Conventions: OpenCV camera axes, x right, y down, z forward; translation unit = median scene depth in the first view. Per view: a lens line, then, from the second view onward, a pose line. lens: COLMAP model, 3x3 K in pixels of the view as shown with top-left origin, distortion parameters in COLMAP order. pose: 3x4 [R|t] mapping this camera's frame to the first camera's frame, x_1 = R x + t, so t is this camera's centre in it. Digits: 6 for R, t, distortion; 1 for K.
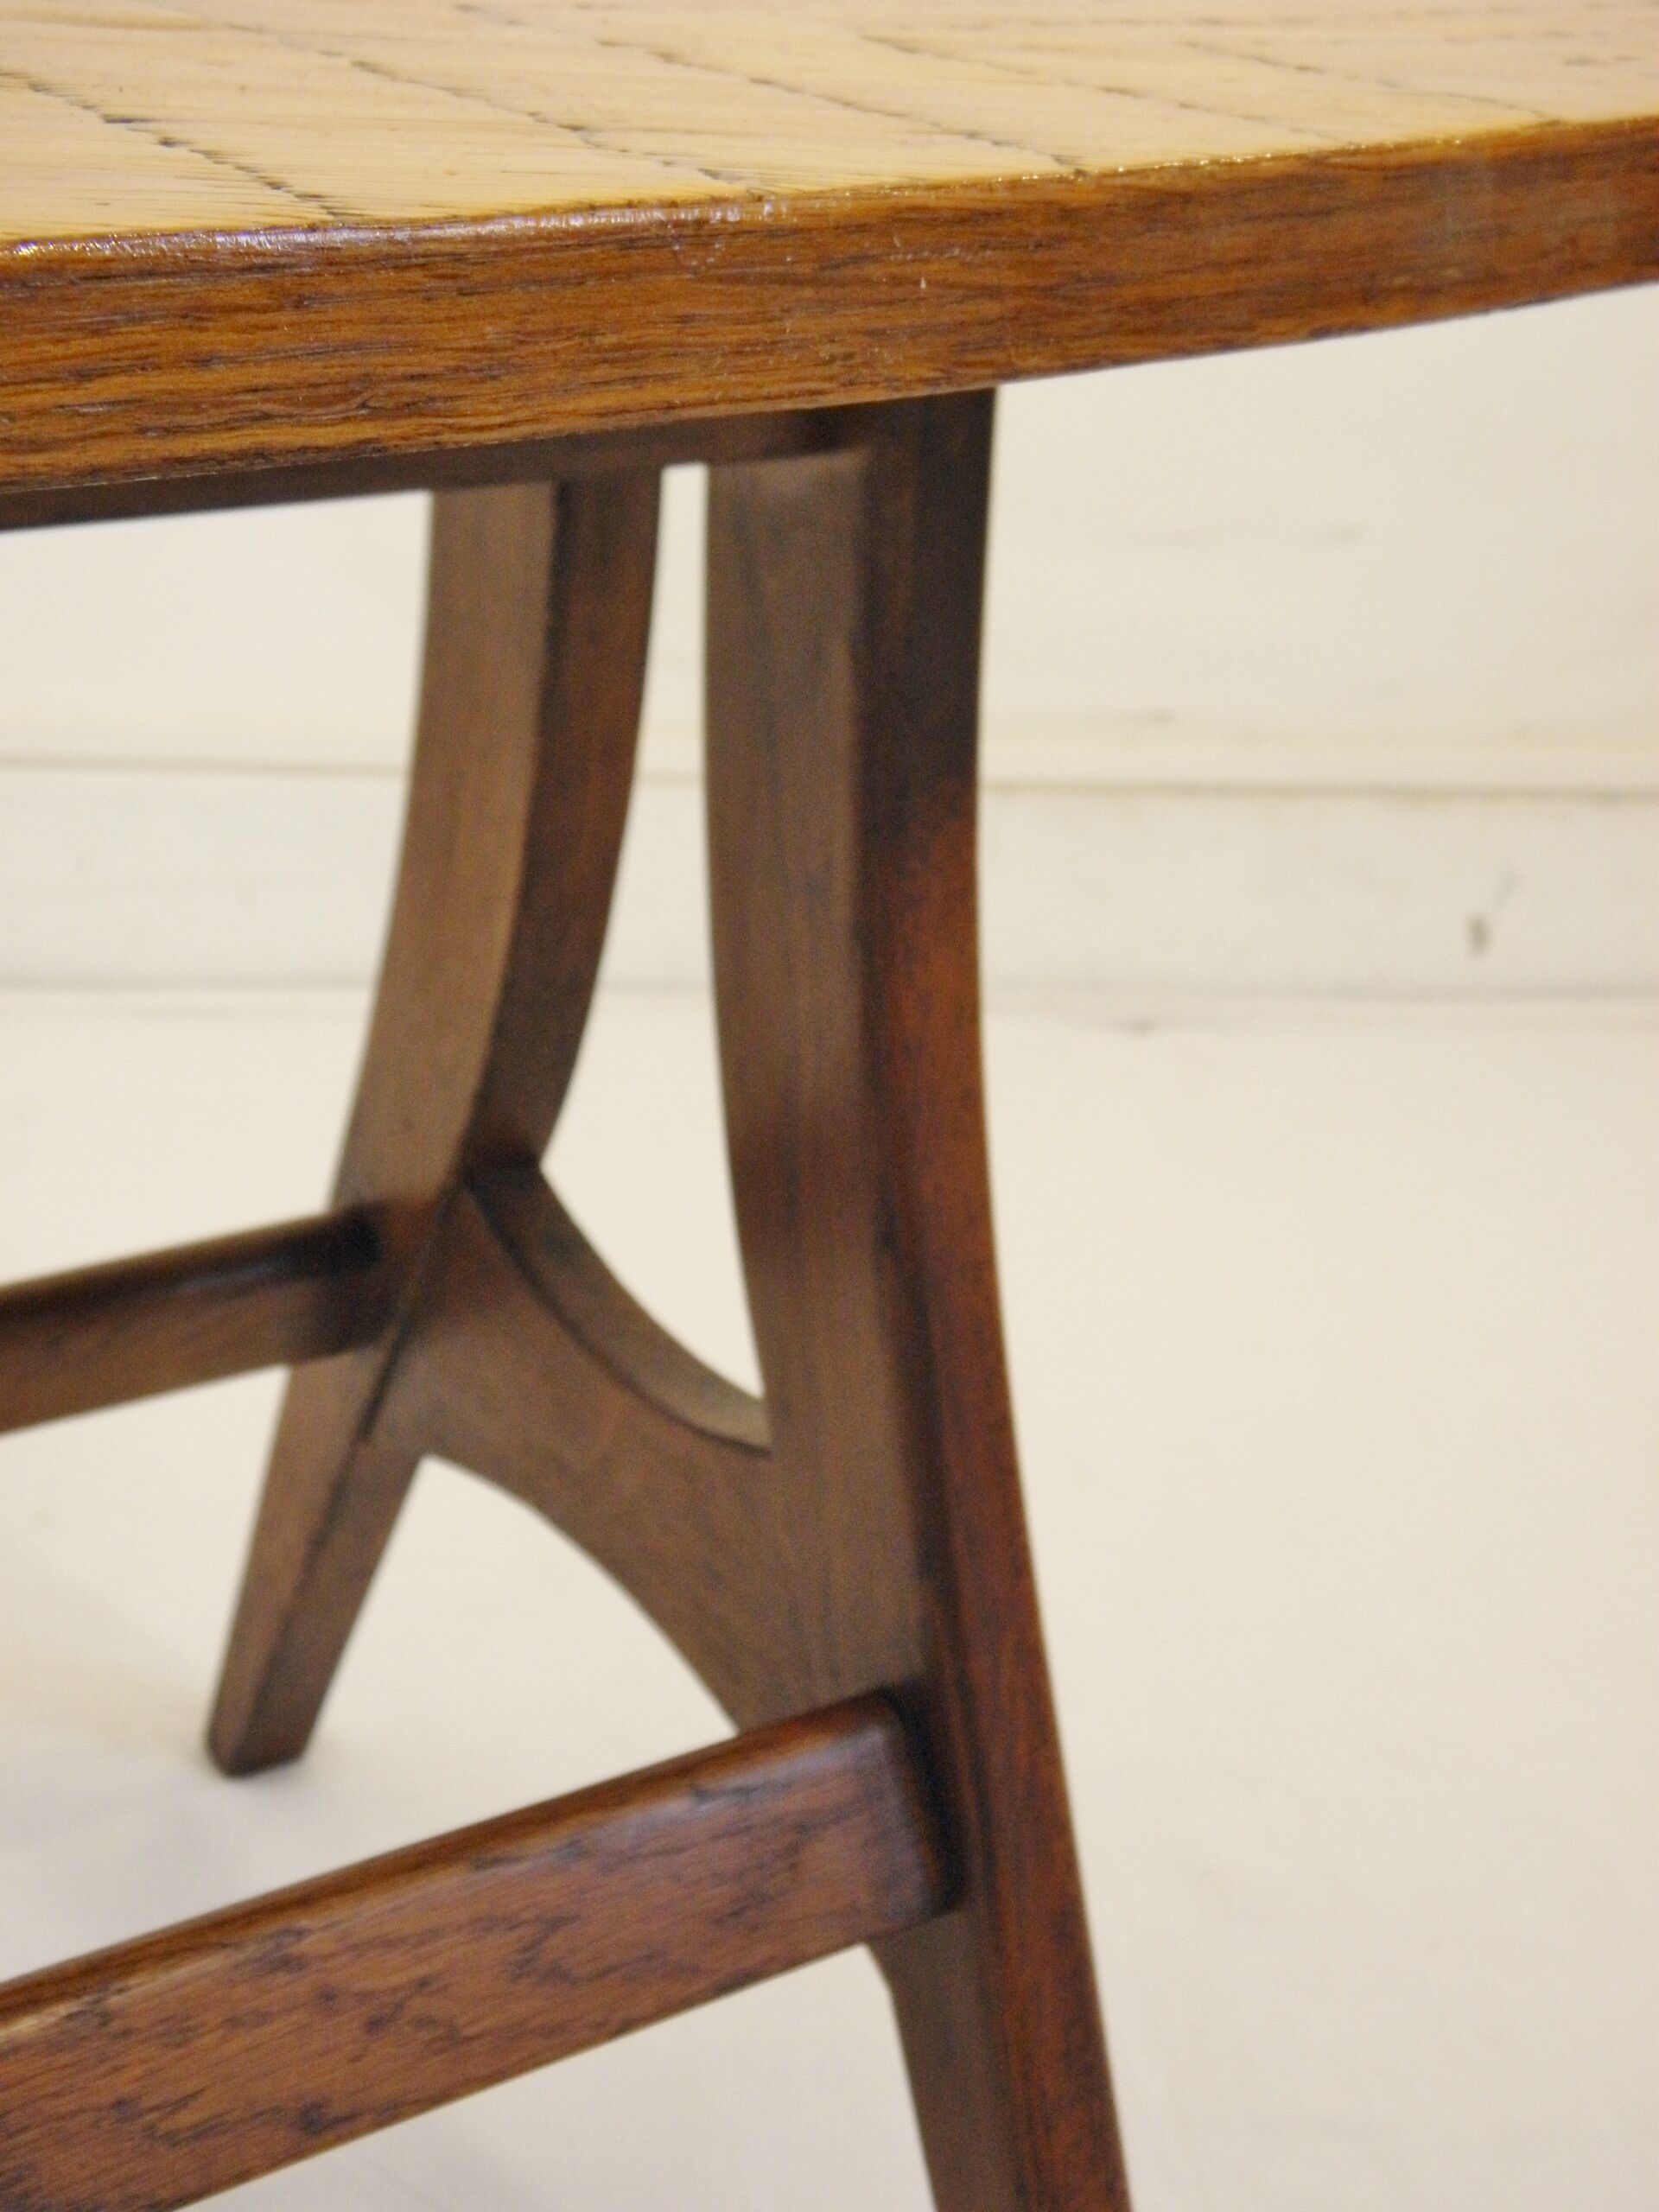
lens RADIAL K [[3069.2, 0, 829.2], [0, 3069.2, 1111.2], [0, 0, 1]] dist [0.028914, 0.000000]
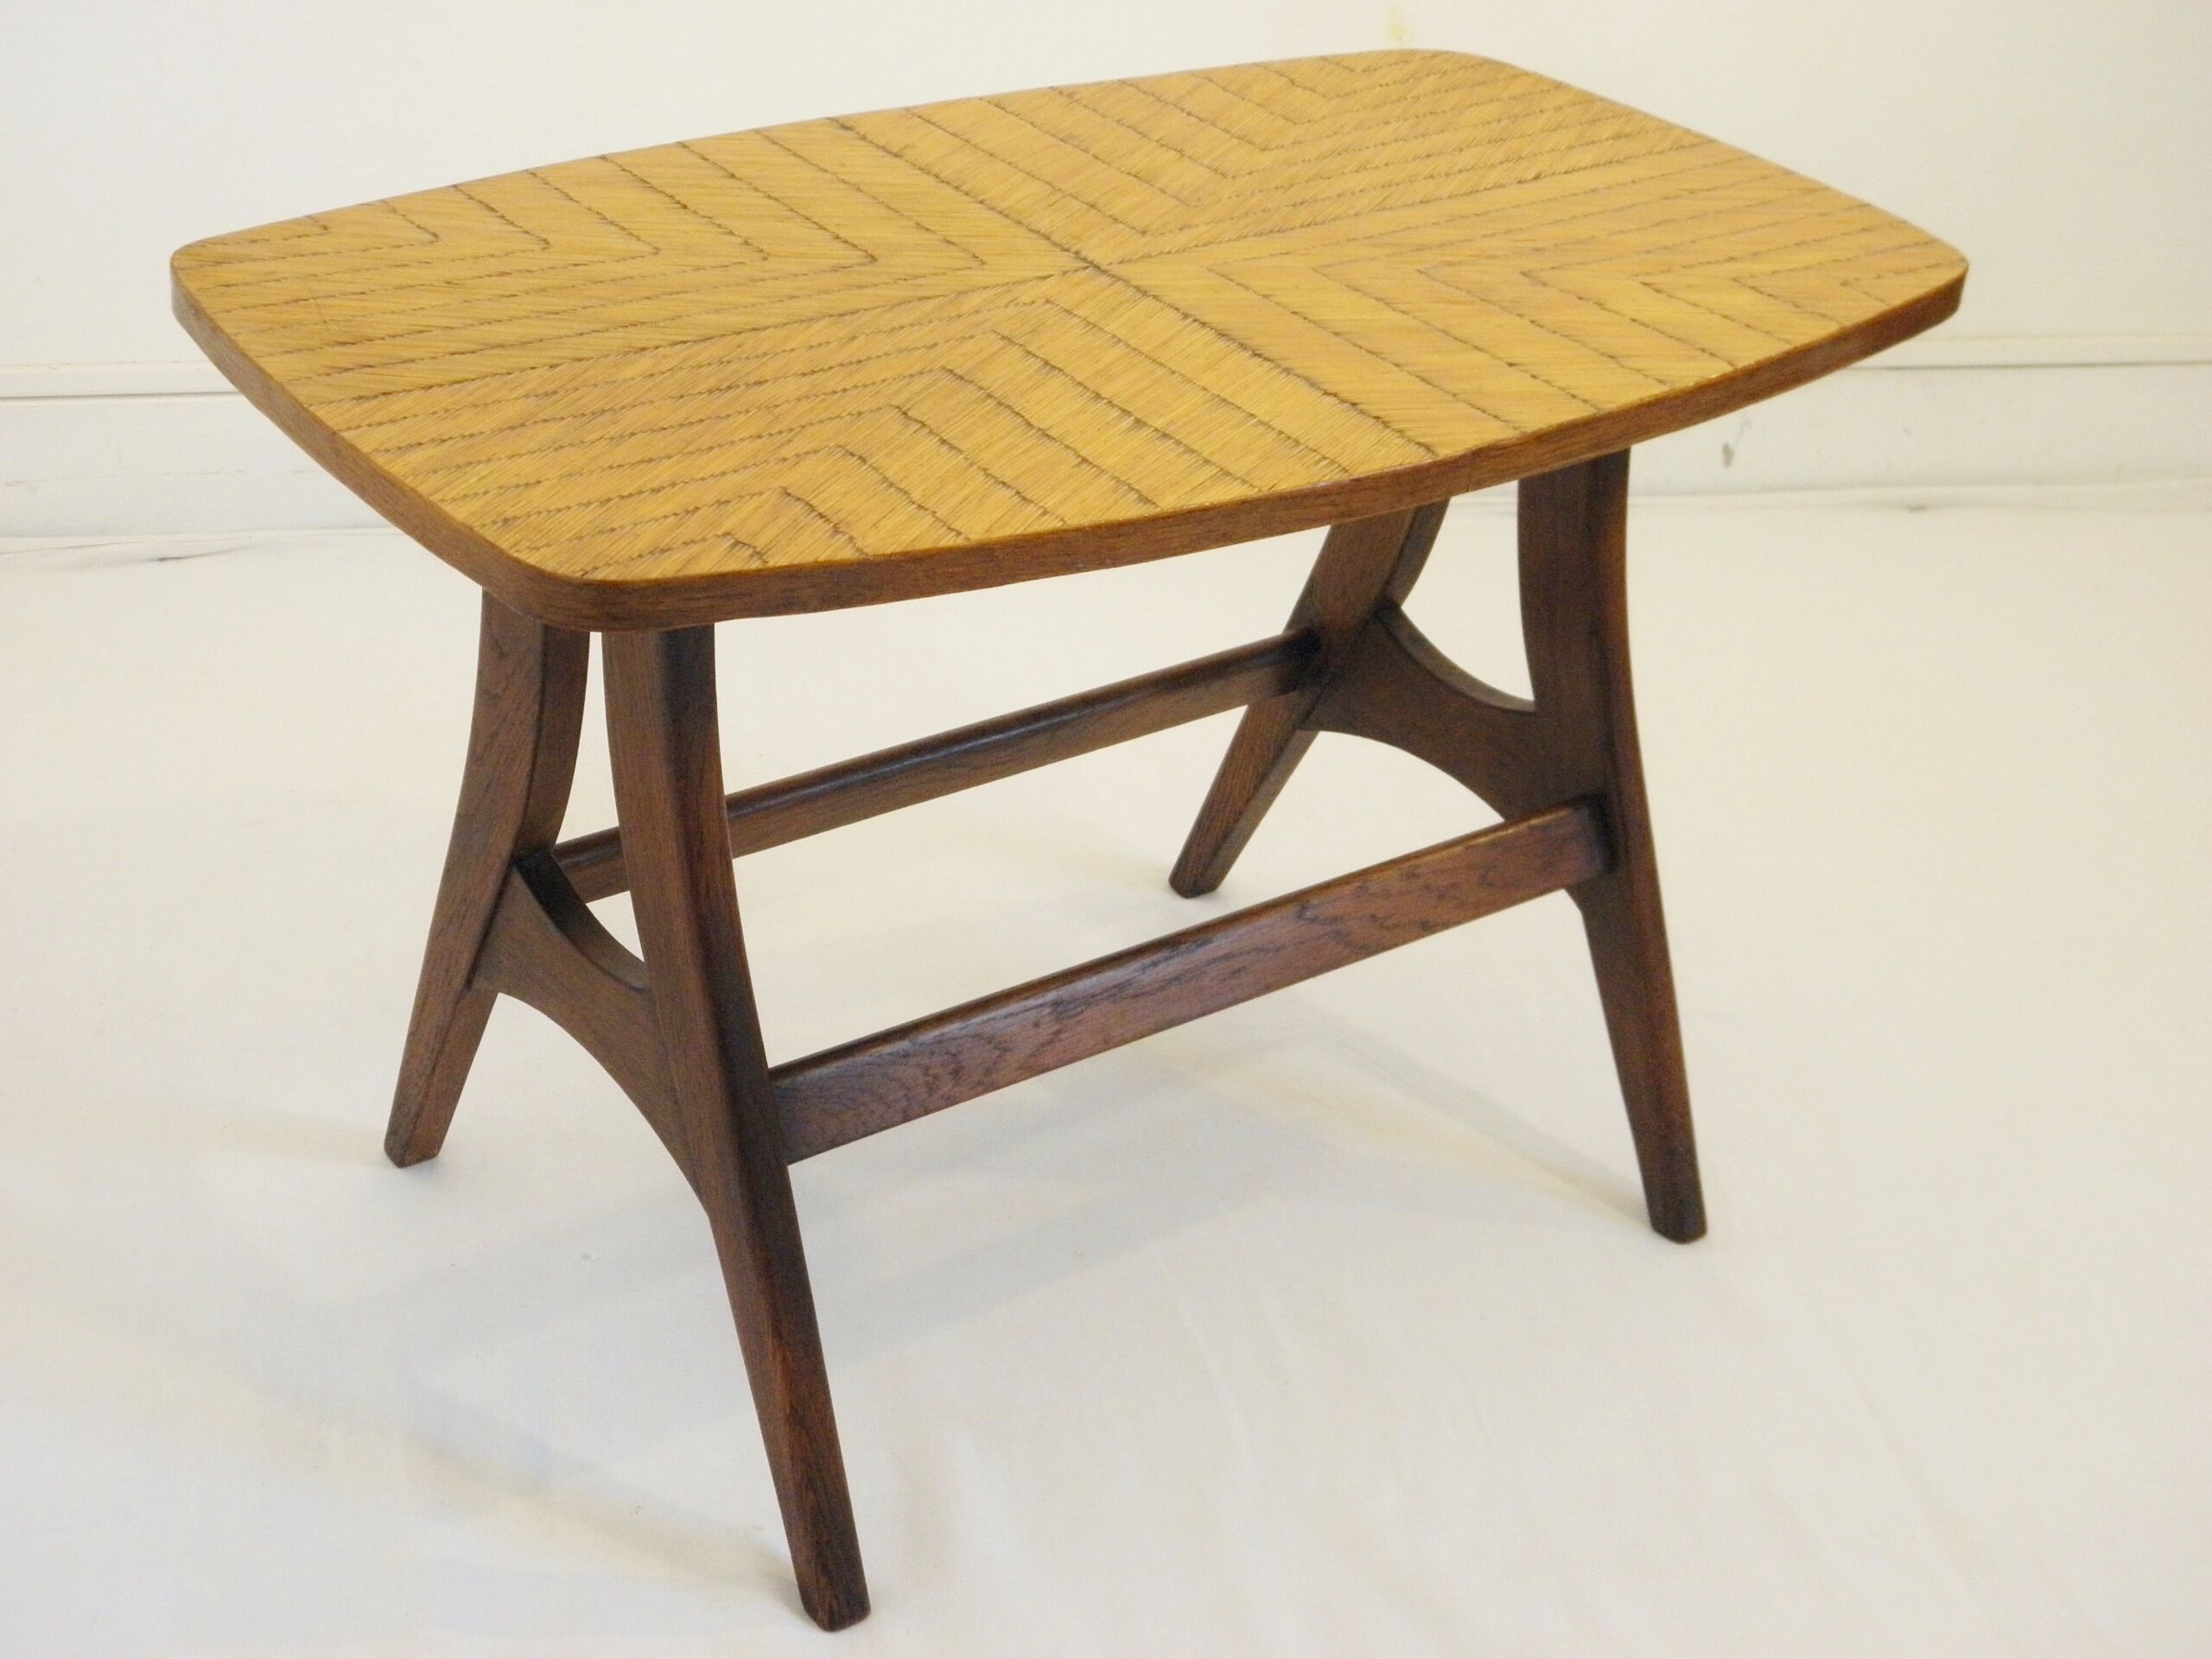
lens RADIAL K [[3231.9, 0, 1109.1], [0, 3231.9, 824.4], [0, 0, 1]] dist [0.148801, 0.000000]
pose [[0.997805, -0.021436, 0.062652, -0.611528], [0.015325, 0.995221, 0.096437, -0.079958], [-0.064420, -0.095265, 0.993365, -1.951696]]
